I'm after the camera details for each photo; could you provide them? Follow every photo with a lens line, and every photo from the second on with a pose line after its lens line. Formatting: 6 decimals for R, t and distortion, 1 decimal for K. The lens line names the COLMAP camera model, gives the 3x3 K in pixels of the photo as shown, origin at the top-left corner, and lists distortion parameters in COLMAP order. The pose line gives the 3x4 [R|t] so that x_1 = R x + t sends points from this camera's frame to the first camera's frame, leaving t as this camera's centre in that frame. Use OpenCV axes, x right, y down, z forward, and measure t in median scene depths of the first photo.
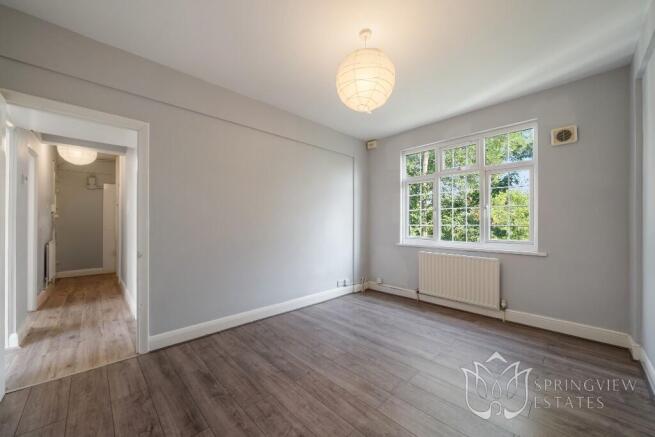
lens RADIAL K [[241.6, 0, 322.2], [0, 241.6, 220.7], [0, 0, 1]] dist [-0.002210, -0.000073]
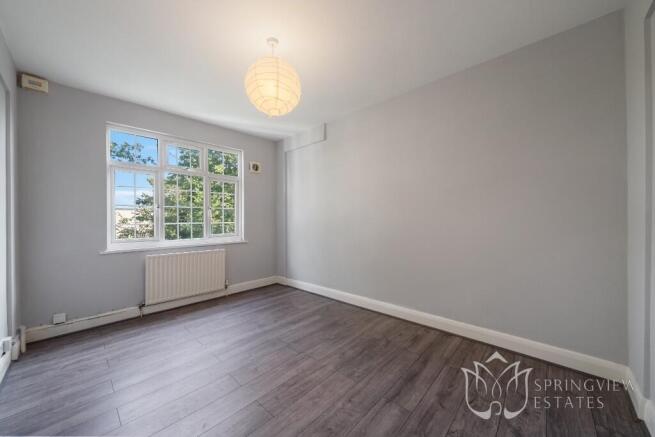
lens RADIAL K [[241.6, 0, 322.2], [0, 241.6, 220.7], [0, 0, 1]] dist [-0.002210, -0.000073]
pose [[-0.048729, -0.004892, 0.998800, -0.534424], [-0.002991, 0.999984, 0.004752, -0.001009], [-0.998808, -0.002756, -0.048743, 0.503060]]
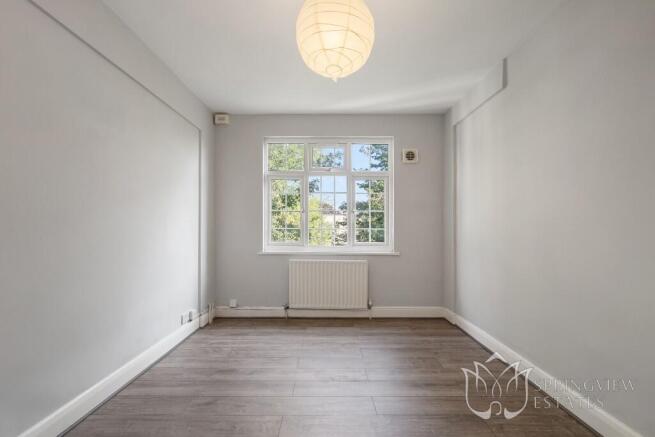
lens RADIAL K [[288.3, 0, 323.0], [0, 288.3, 221.8], [0, 0, 1]] dist [-0.000471, -0.000002]
pose [[0.694462, 0.012957, 0.719413, -0.291532], [-0.011992, 0.999907, -0.006433, -0.002033], [-0.719429, -0.004159, 0.694553, 0.244334]]
